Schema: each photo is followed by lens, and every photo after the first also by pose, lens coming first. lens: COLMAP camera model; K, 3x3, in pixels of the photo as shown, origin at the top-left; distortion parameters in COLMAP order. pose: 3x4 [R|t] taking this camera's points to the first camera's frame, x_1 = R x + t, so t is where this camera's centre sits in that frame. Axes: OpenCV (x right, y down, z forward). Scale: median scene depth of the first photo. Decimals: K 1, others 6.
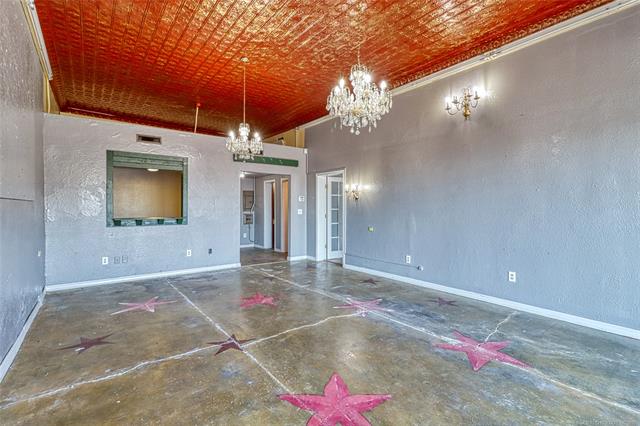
lens RADIAL K [[295.7, 0, 319.4], [0, 295.7, 210.0], [0, 0, 1]] dist [-0.006319, 0.001864]
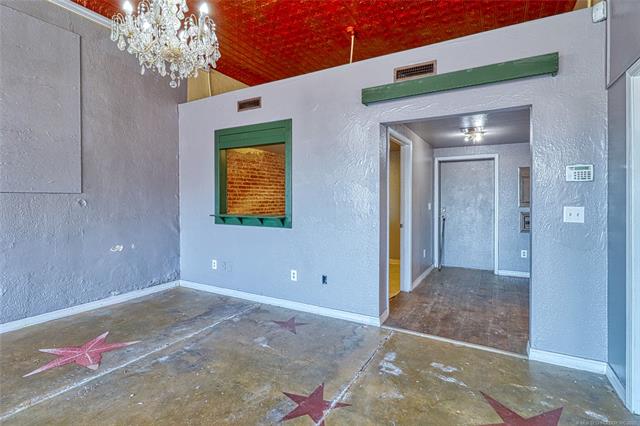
lens RADIAL K [[295.7, 0, 338.0], [0, 295.7, 199.5], [0, 0, 1]] dist [-0.006319, 0.001864]
pose [[0.419048, -0.000515, -0.907964, 0.149228], [-0.009783, 0.999939, -0.005082, -0.007786], [0.907911, 0.011012, 0.419017, 0.836269]]
